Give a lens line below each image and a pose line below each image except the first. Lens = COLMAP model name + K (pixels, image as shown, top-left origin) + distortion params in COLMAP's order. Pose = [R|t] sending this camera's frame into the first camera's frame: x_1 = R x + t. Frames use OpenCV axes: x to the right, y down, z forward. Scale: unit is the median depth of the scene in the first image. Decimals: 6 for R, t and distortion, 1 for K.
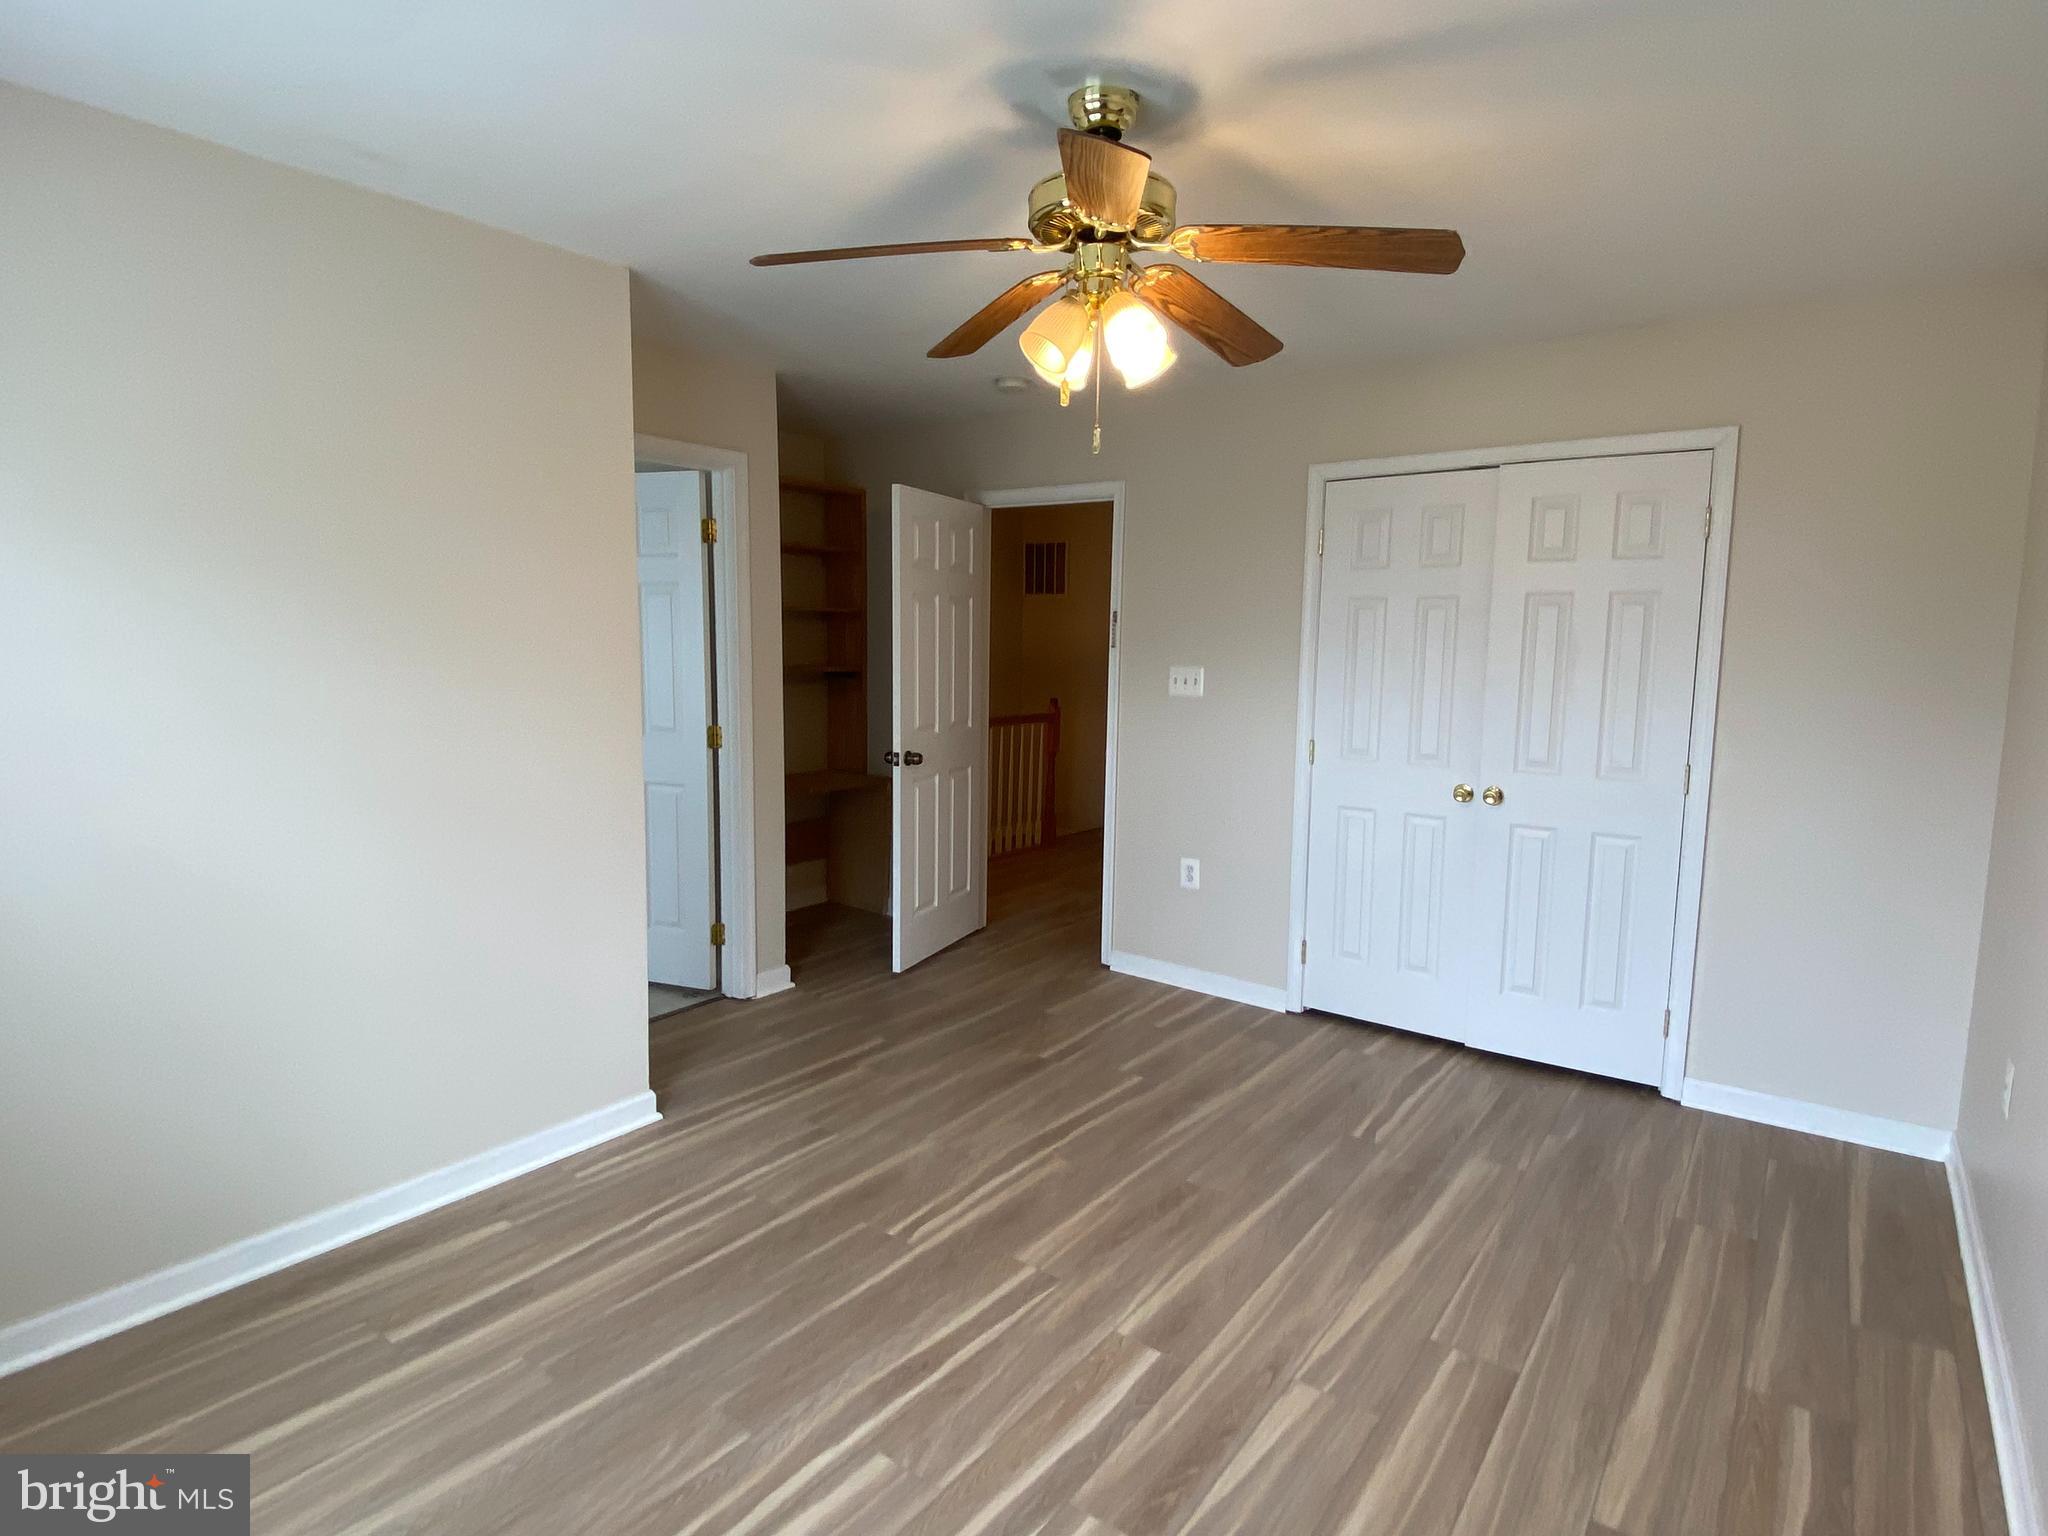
lens RADIAL K [[1068.3, 0, 1021.3], [0, 1068.3, 756.5], [0, 0, 1]] dist [0.052570, -0.047366]
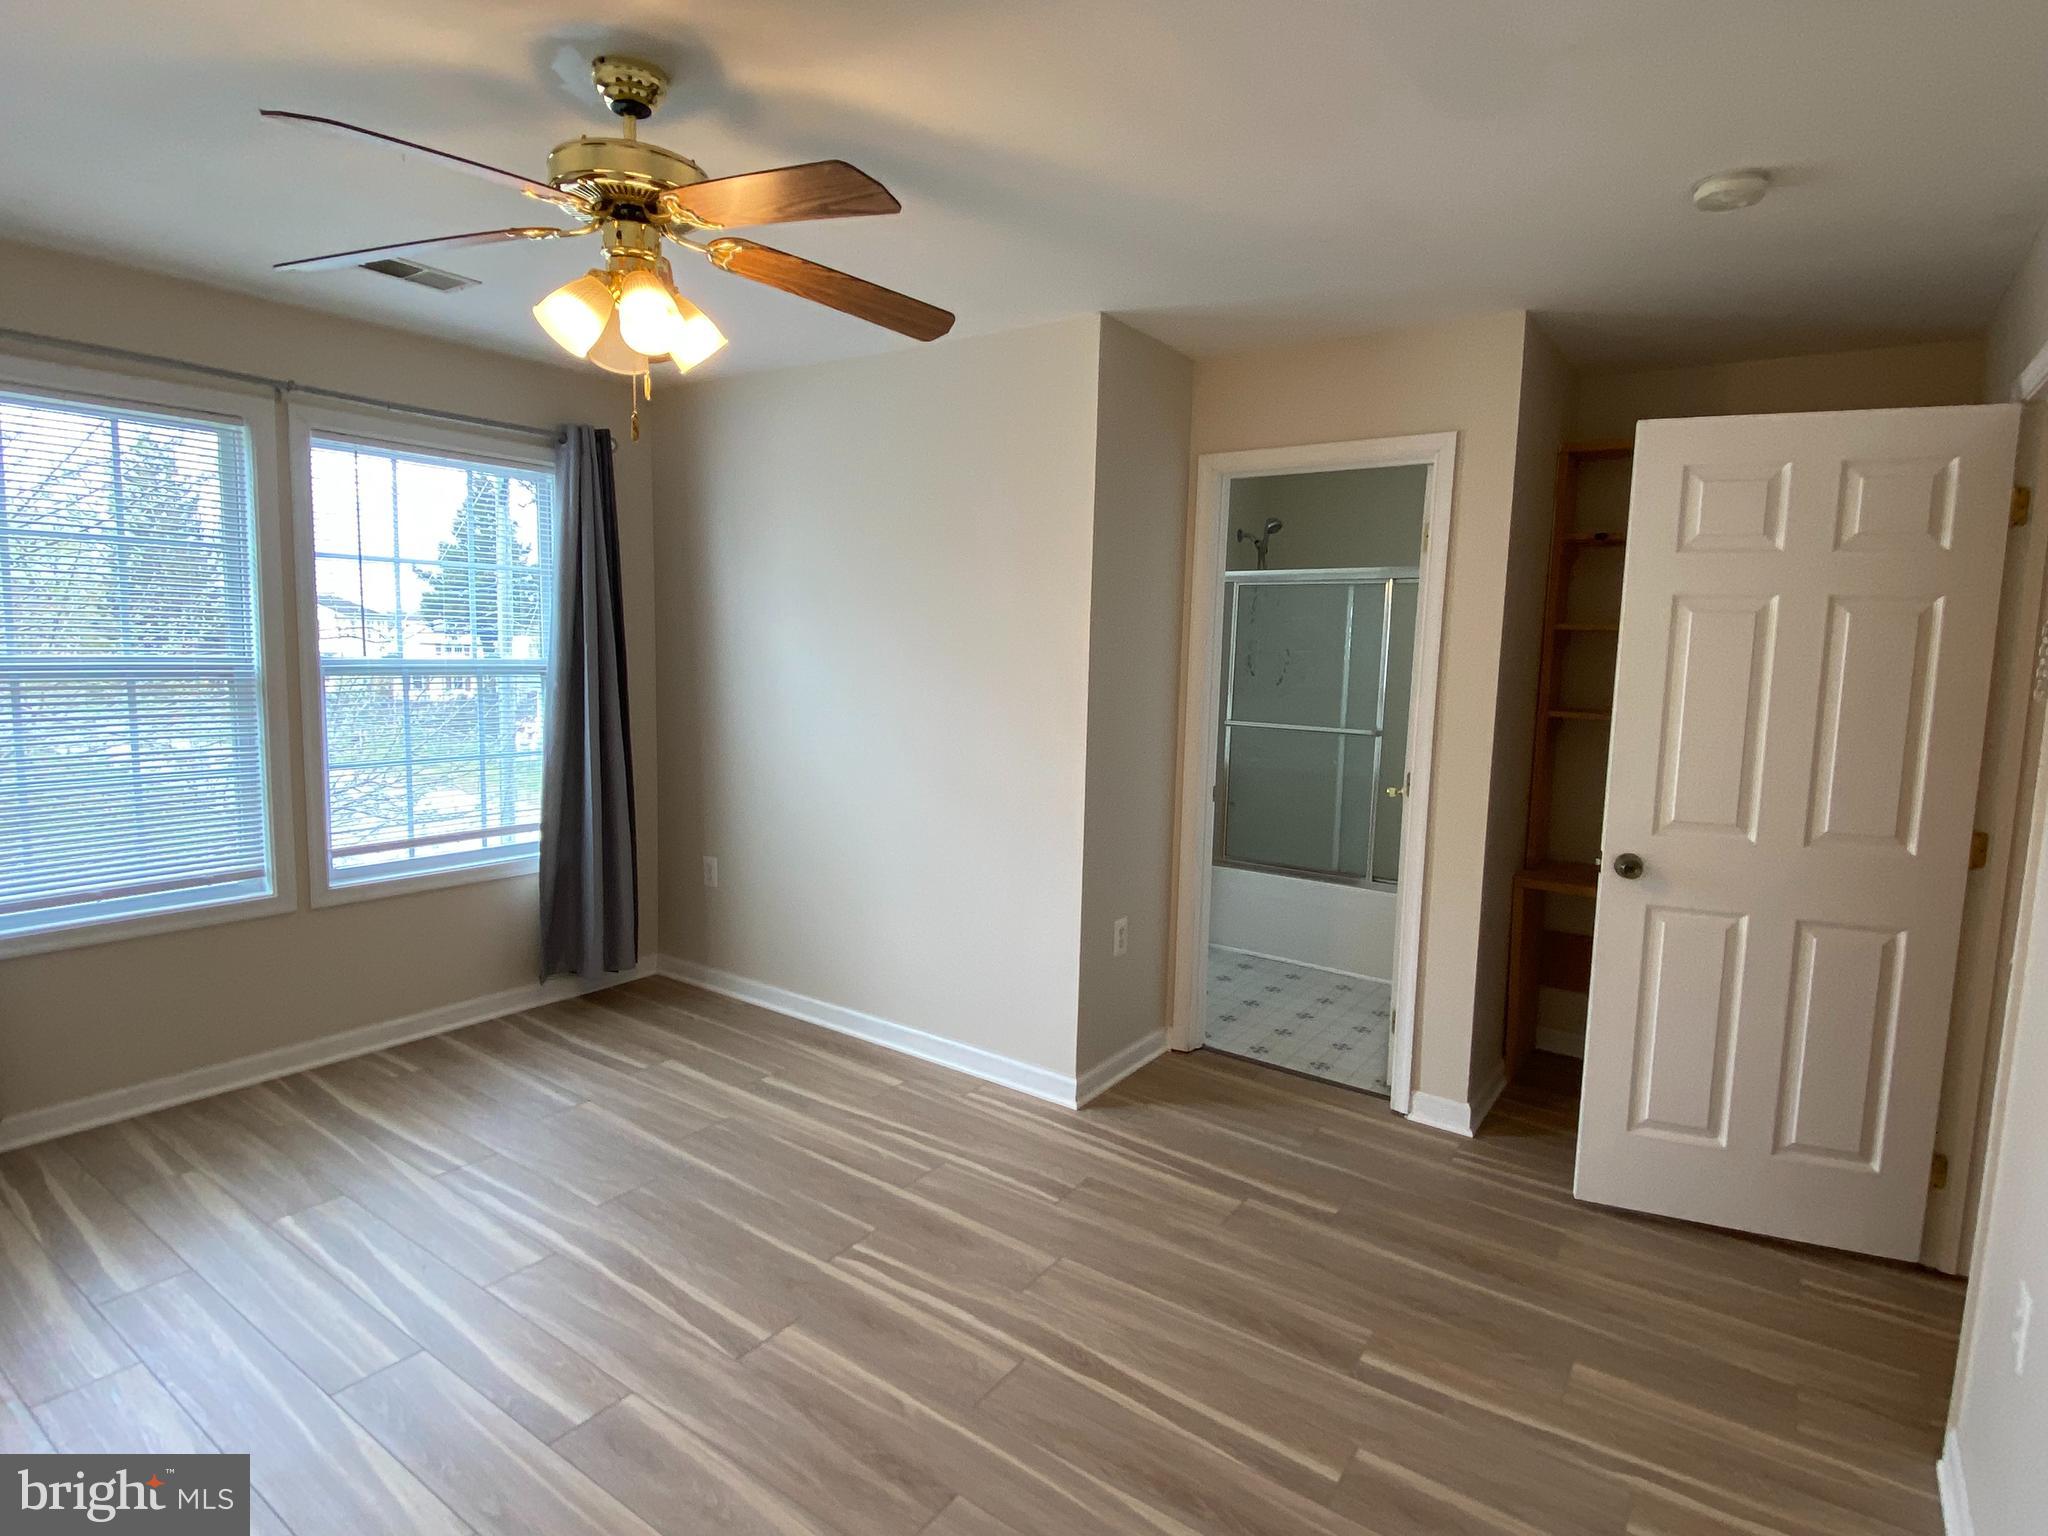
lens RADIAL K [[1068.3, 0, 1021.3], [0, 1068.3, 756.5], [0, 0, 1]] dist [0.052570, -0.047366]
pose [[0.032568, 0.100331, -0.994421, 0.739679], [-0.137305, 0.985964, 0.094981, -0.108546], [0.989993, 0.133446, 0.045887, 0.927909]]
